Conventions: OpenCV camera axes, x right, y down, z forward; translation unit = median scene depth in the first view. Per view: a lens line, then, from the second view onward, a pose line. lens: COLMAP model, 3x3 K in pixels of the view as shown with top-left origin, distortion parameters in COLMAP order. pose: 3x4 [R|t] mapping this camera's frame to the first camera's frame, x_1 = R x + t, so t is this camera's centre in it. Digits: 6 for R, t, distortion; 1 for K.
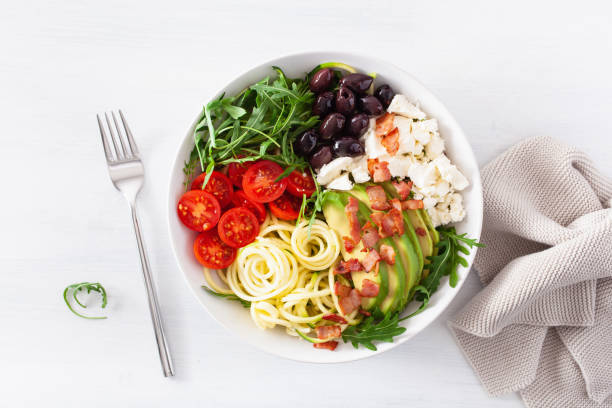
lens RADIAL K [[922.2, 0, 306.0], [0, 922.2, 204.0], [0, 0, 1]] dist [-0.027095, 0.045712]
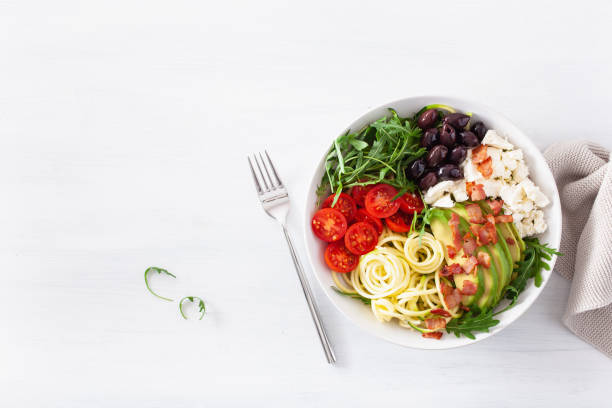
lens RADIAL K [[922.2, 0, 306.0], [0, 922.2, 204.0], [0, 0, 1]] dist [-0.027095, 0.045712]
pose [[0.998554, -0.006037, -0.053418, -0.080684], [0.003510, 0.998875, -0.047284, 0.037430], [0.053643, 0.047028, 0.997452, -0.234188]]
